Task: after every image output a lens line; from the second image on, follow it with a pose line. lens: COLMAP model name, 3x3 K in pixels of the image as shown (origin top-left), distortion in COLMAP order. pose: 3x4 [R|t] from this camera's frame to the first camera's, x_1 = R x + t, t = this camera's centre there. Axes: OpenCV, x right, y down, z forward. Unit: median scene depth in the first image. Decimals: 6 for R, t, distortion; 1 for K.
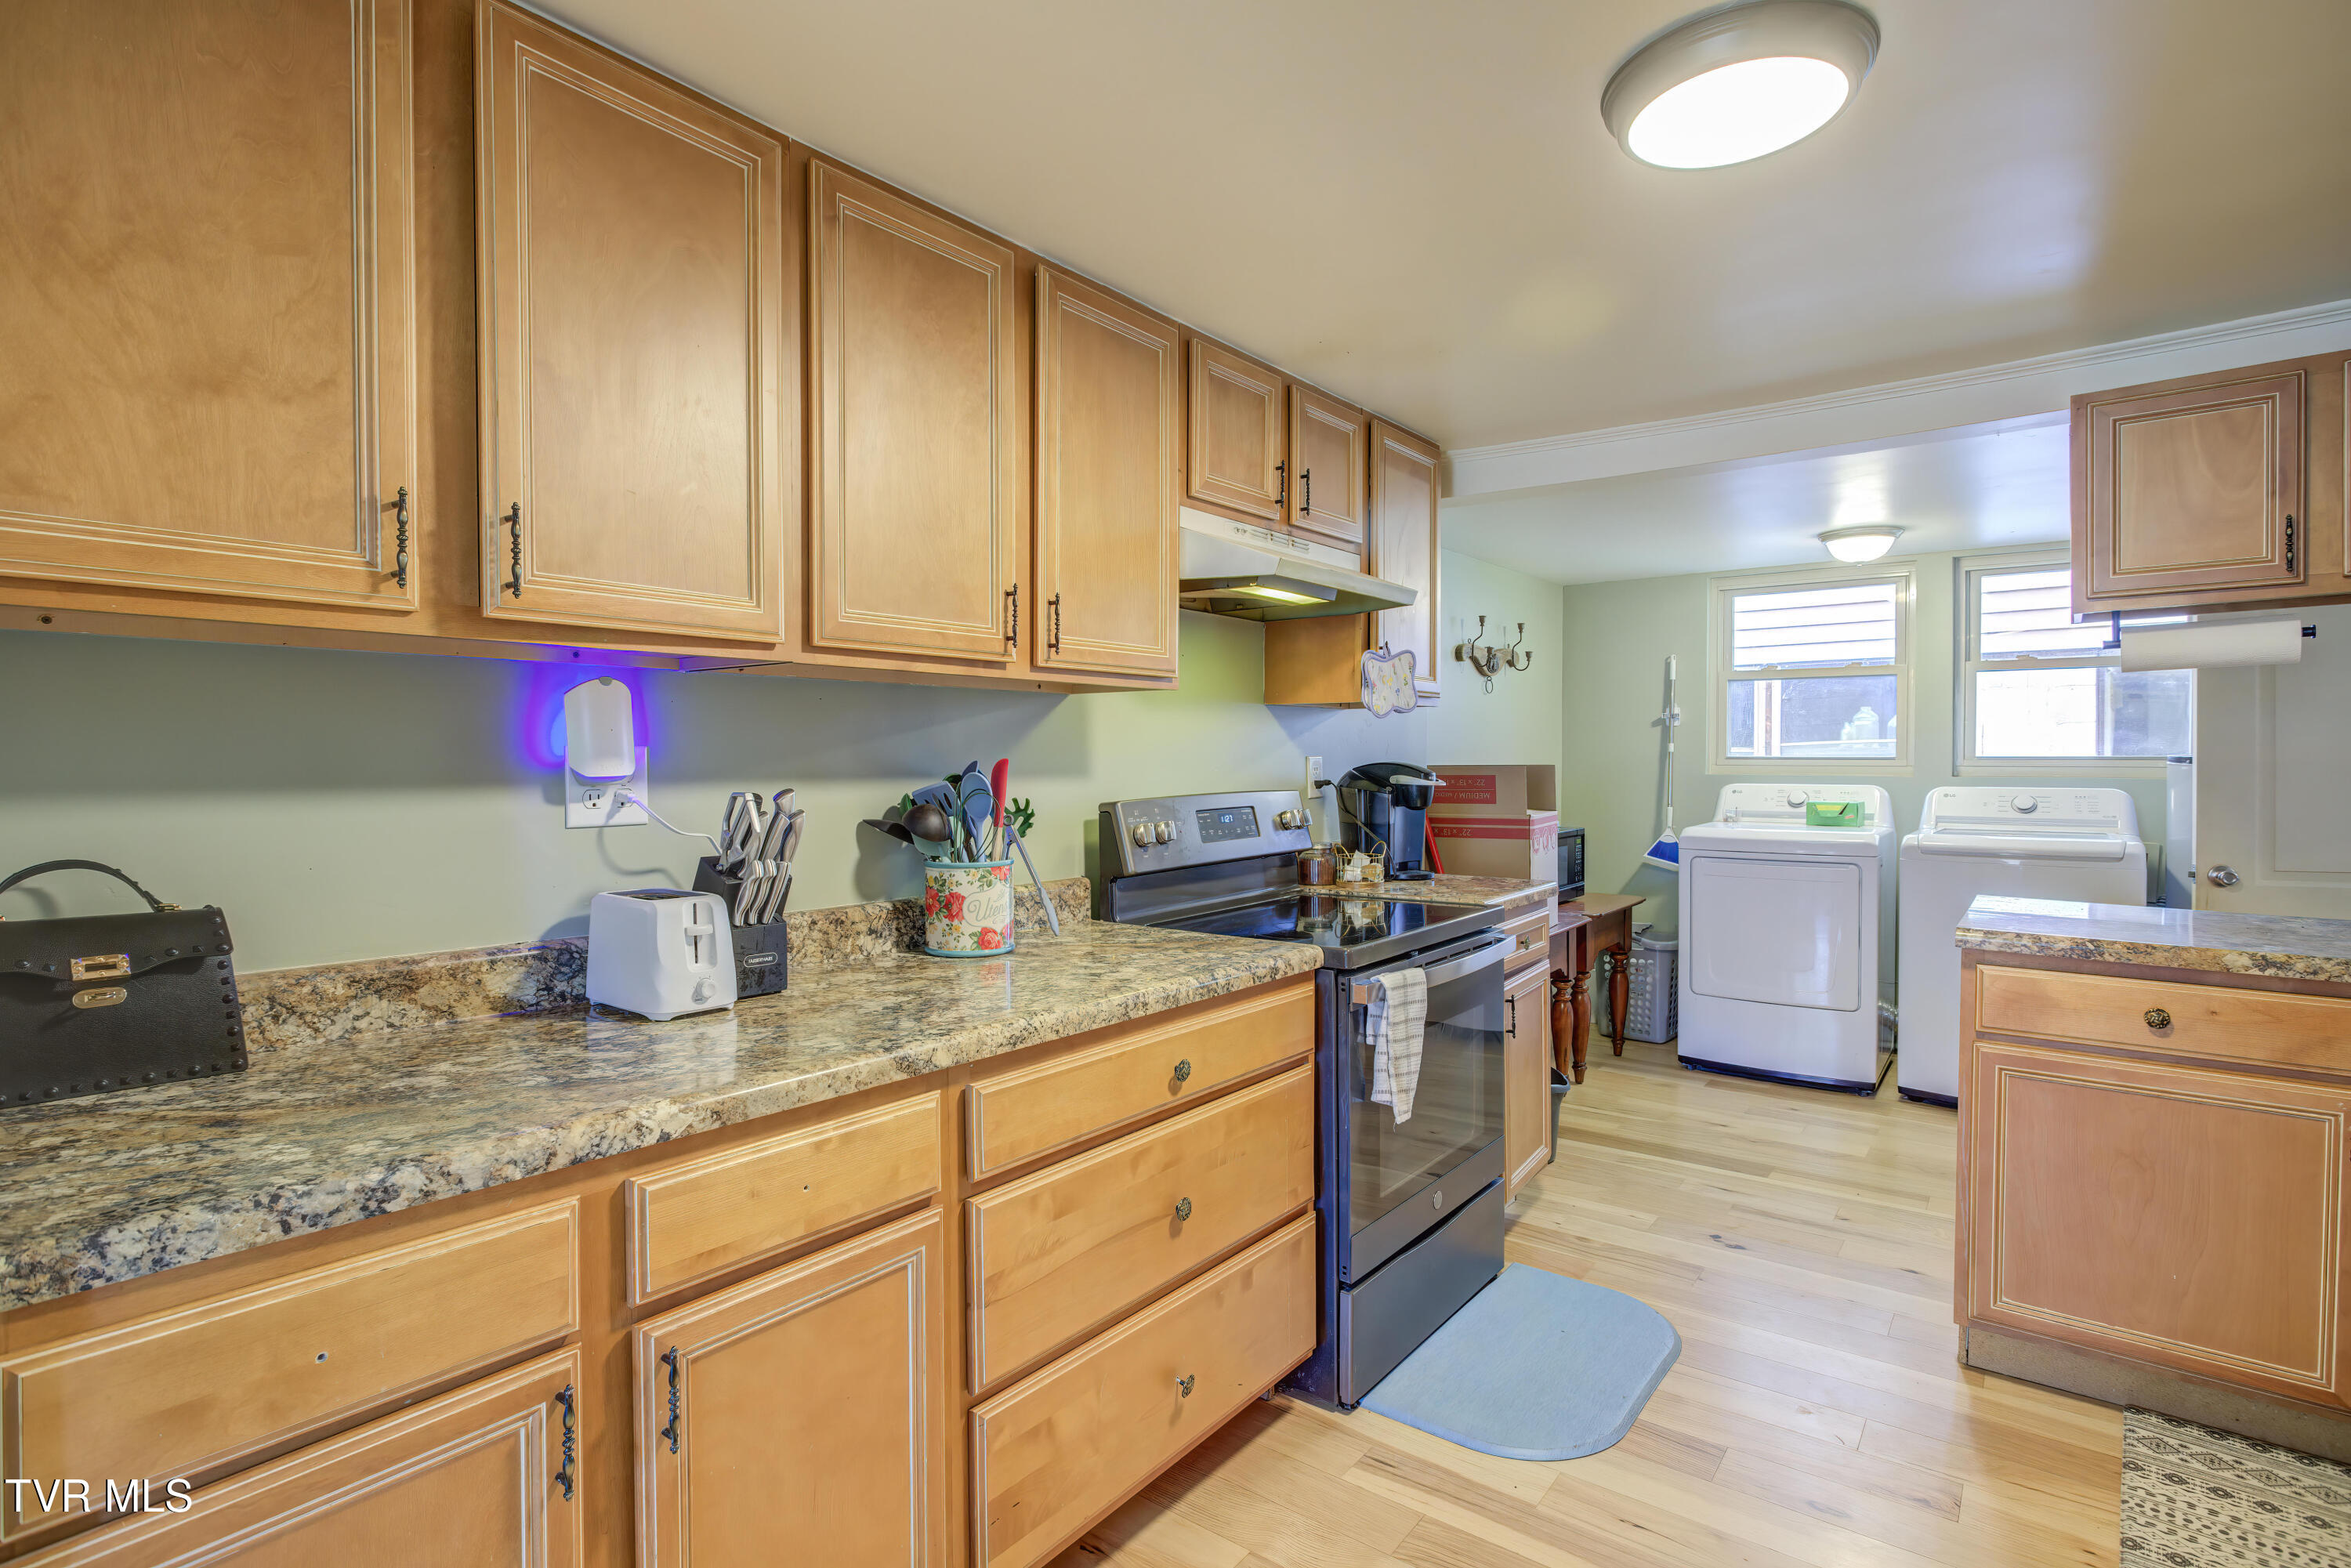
lens RADIAL K [[1159.2, 0, 1182.8], [0, 1159.2, 776.7], [0, 0, 1]] dist [-0.001202, -0.000245]
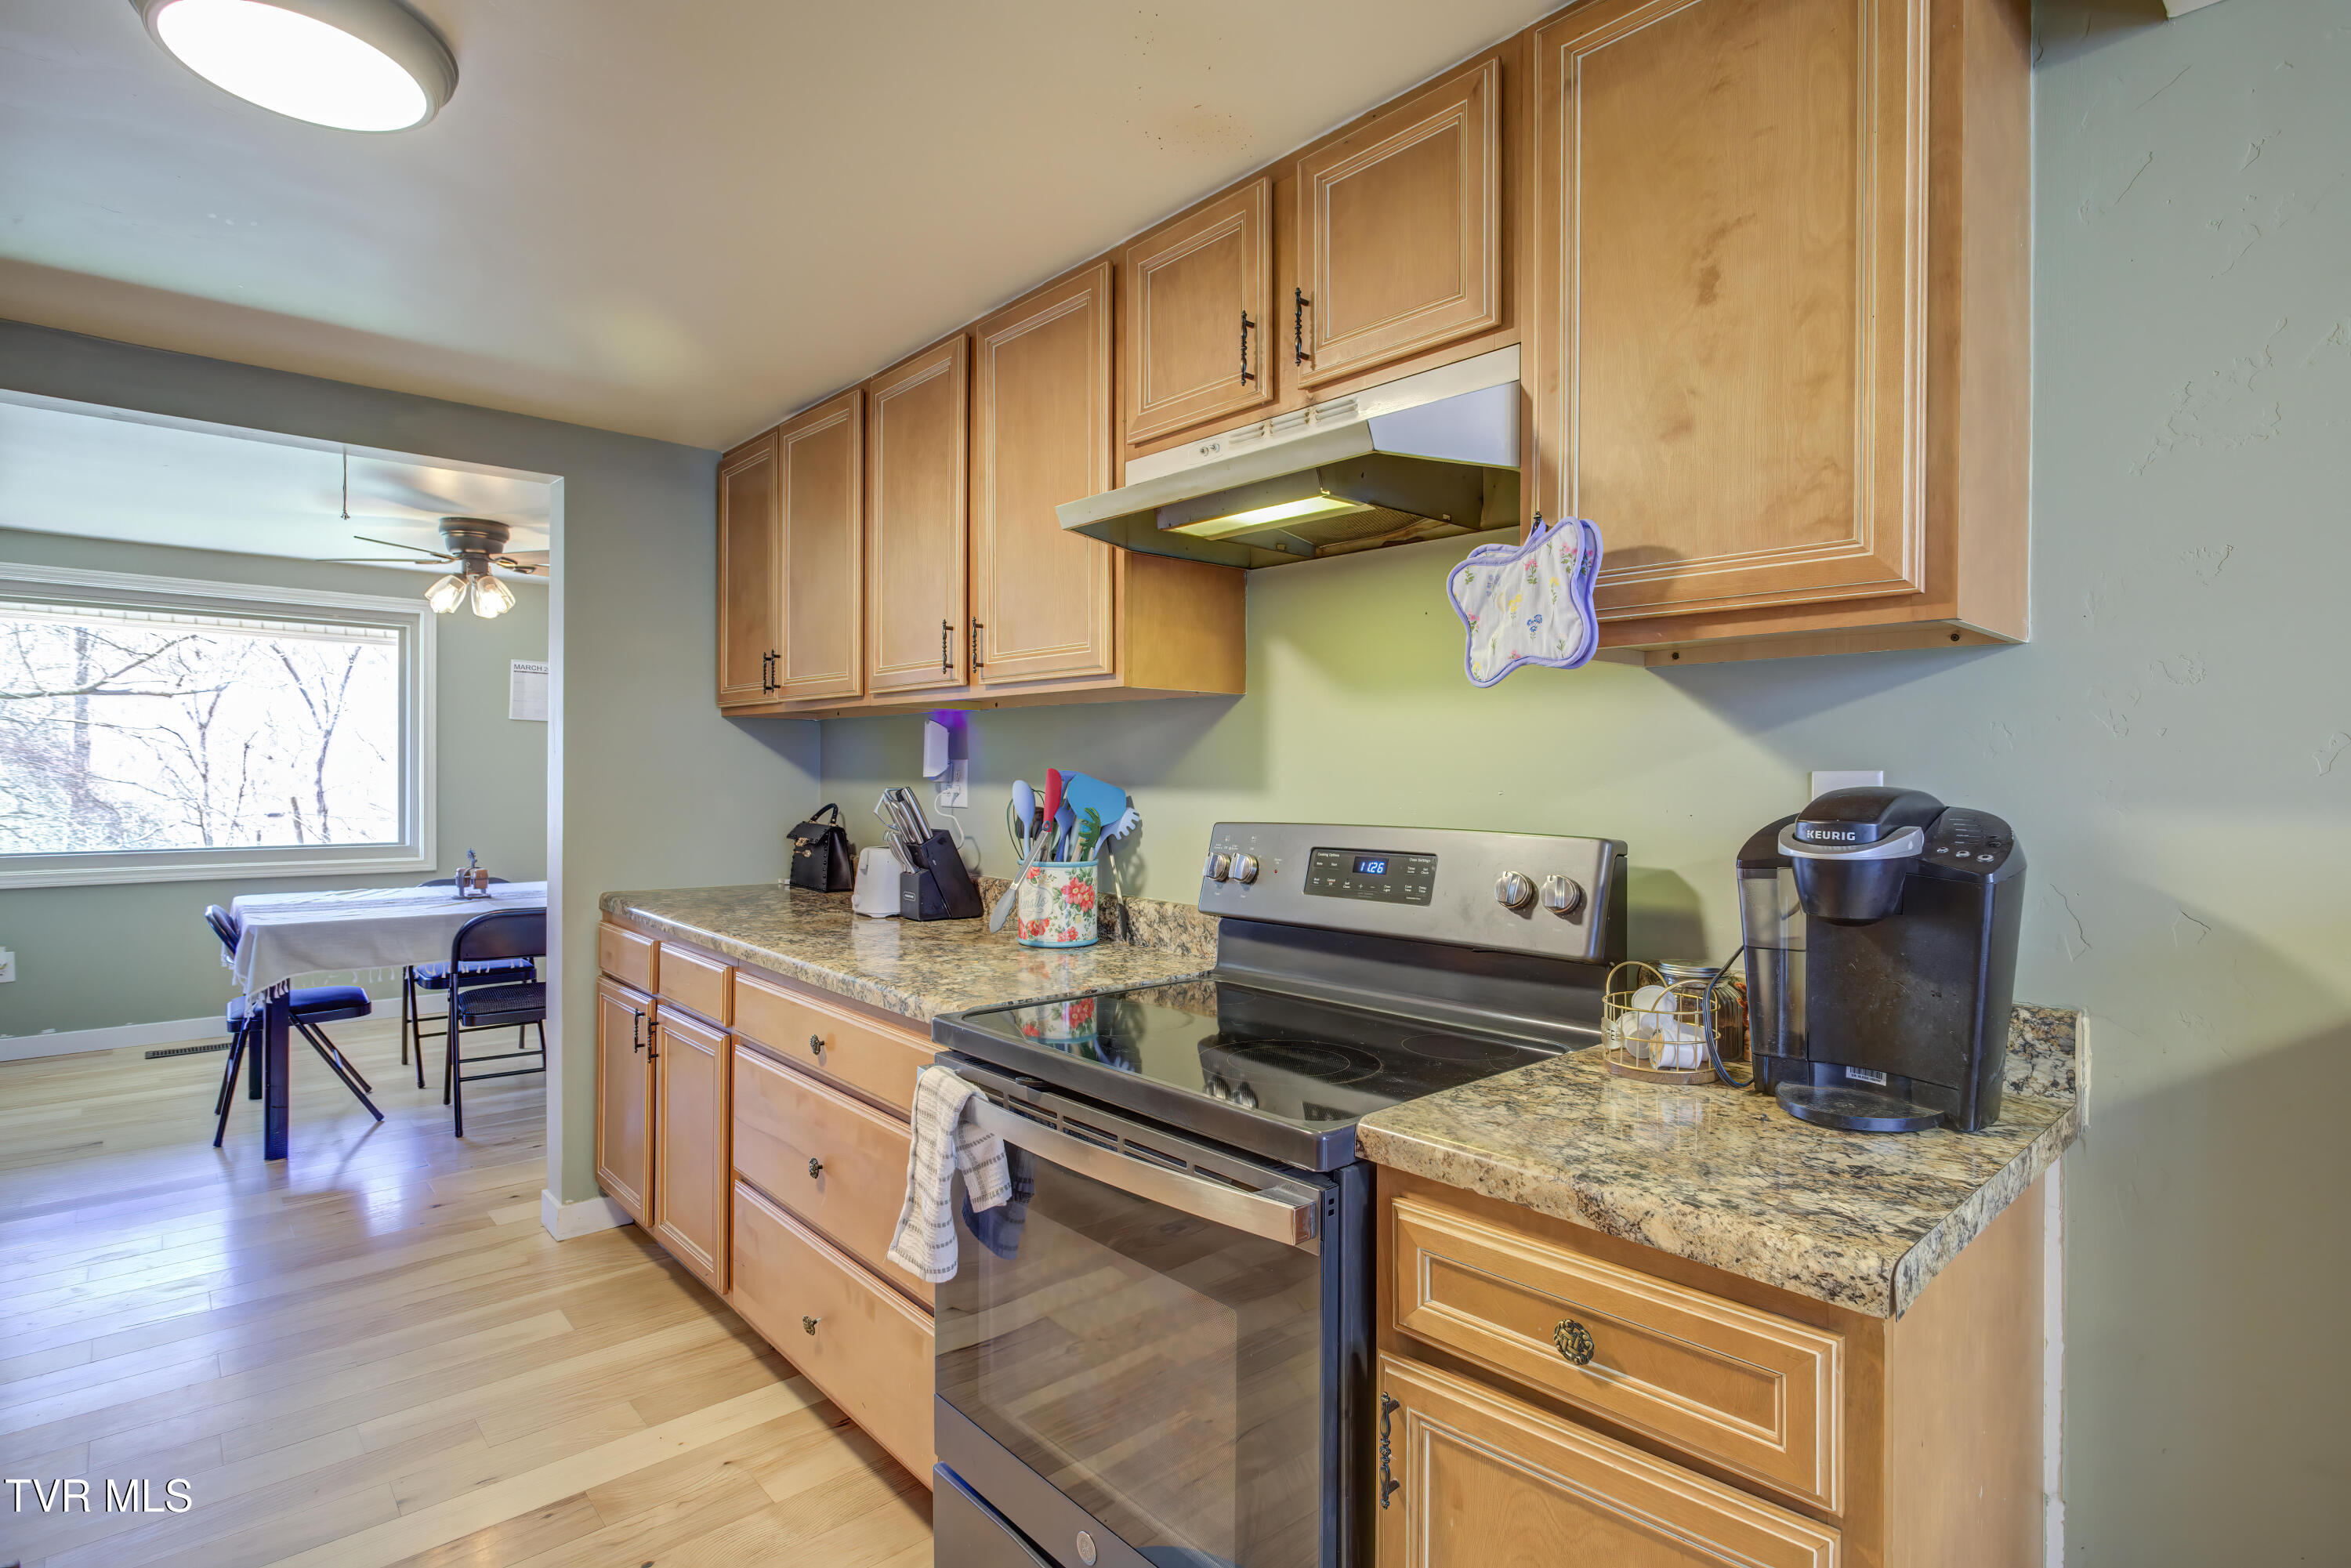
lens RADIAL K [[1159.2, 0, 1182.8], [0, 1159.2, 776.7], [0, 0, 1]] dist [-0.001202, -0.000245]
pose [[-0.178338, 0.008316, -0.983934, 0.619601], [-0.022656, 0.999664, 0.012556, -0.016728], [0.983708, 0.024531, -0.178090, 0.919660]]
